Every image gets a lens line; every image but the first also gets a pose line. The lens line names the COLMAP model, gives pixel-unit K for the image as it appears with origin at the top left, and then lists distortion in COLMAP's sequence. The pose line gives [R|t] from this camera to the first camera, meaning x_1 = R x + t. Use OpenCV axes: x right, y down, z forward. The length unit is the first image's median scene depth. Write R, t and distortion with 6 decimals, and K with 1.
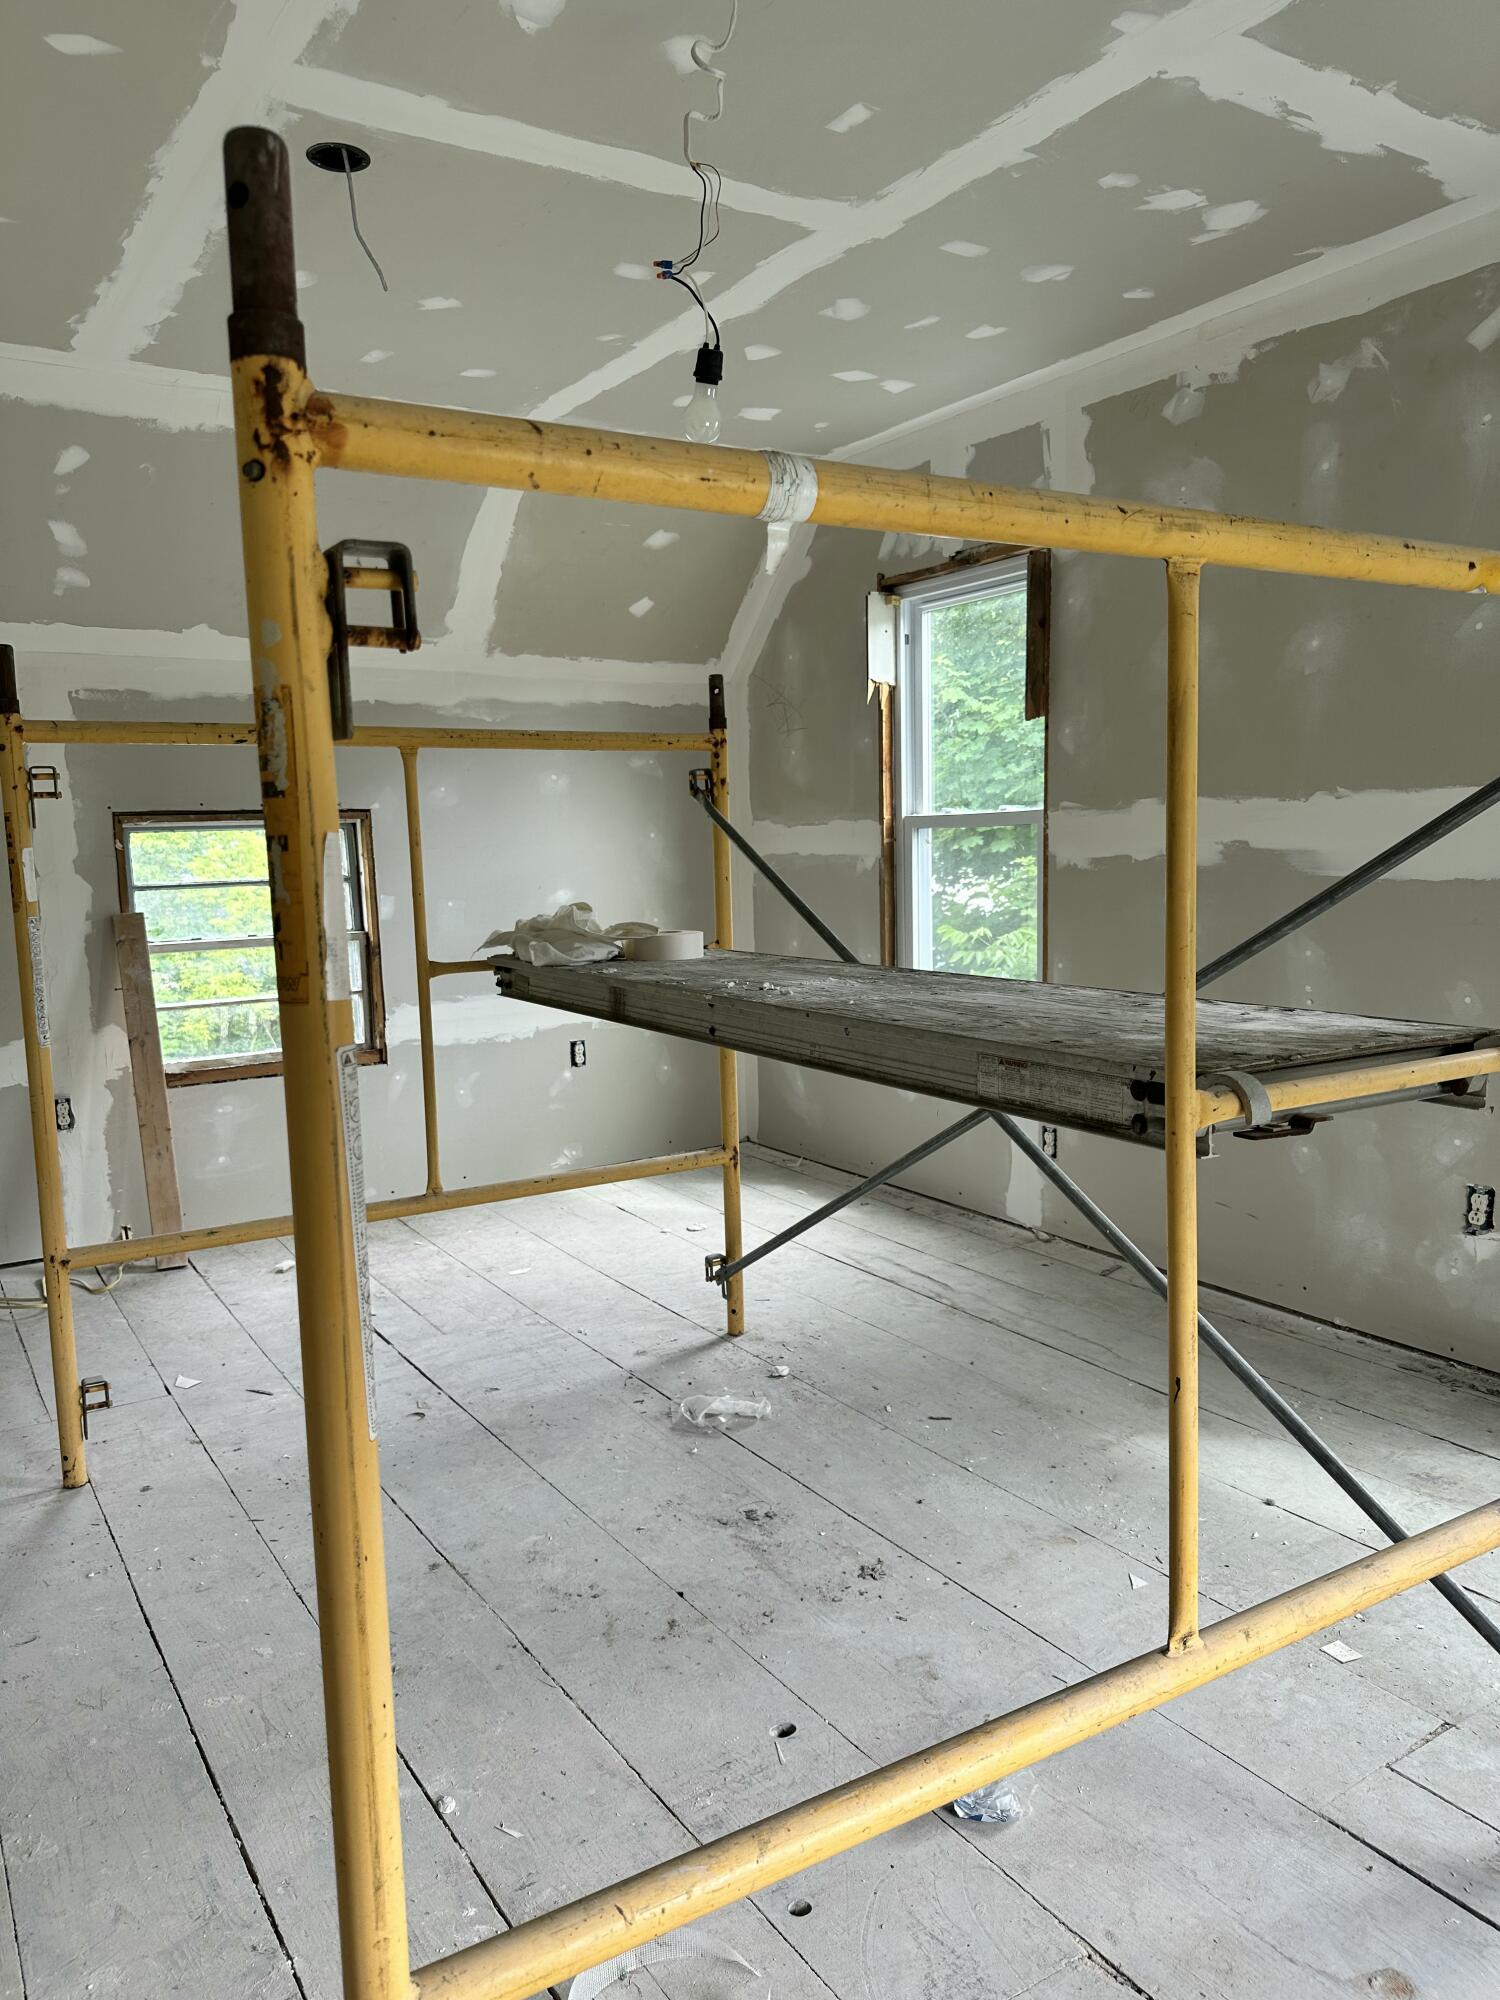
lens RADIAL K [[1391.1, 0, 748.9], [0, 1391.1, 1008.2], [0, 0, 1]] dist [0.174073, -0.298972]
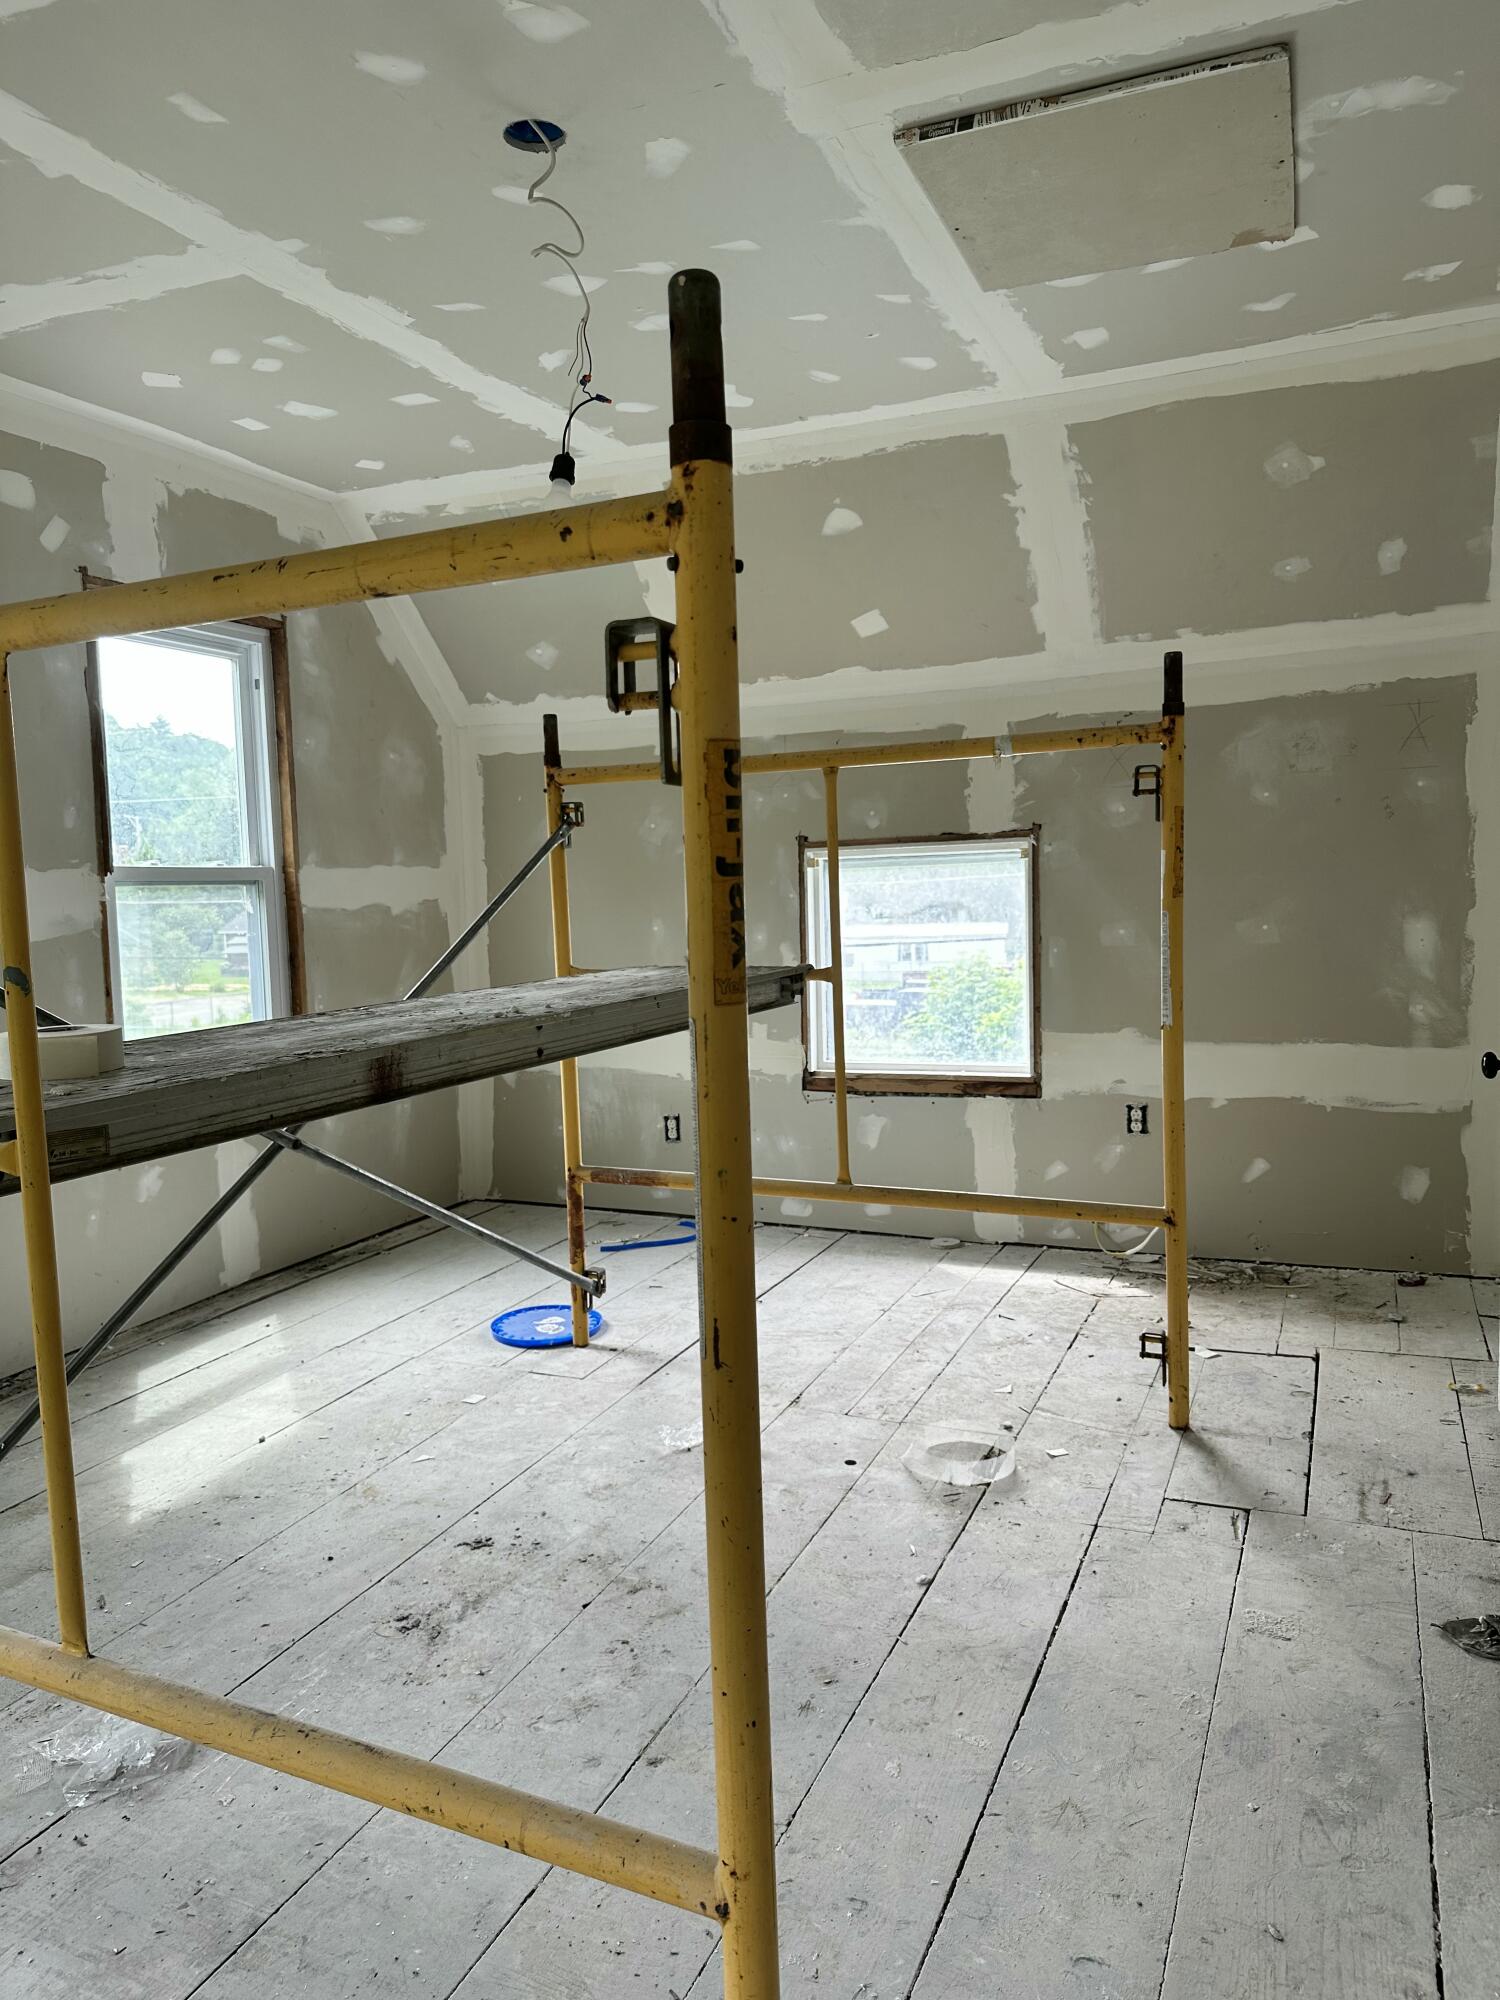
lens RADIAL K [[1391.1, 0, 748.9], [0, 1391.1, 1008.2], [0, 0, 1]] dist [0.174073, -0.298972]
pose [[-0.578151, -0.015536, 0.815782, -0.906211], [0.135915, 0.984016, 0.115064, -0.107565], [-0.804530, 0.177402, -0.566798, 1.351379]]
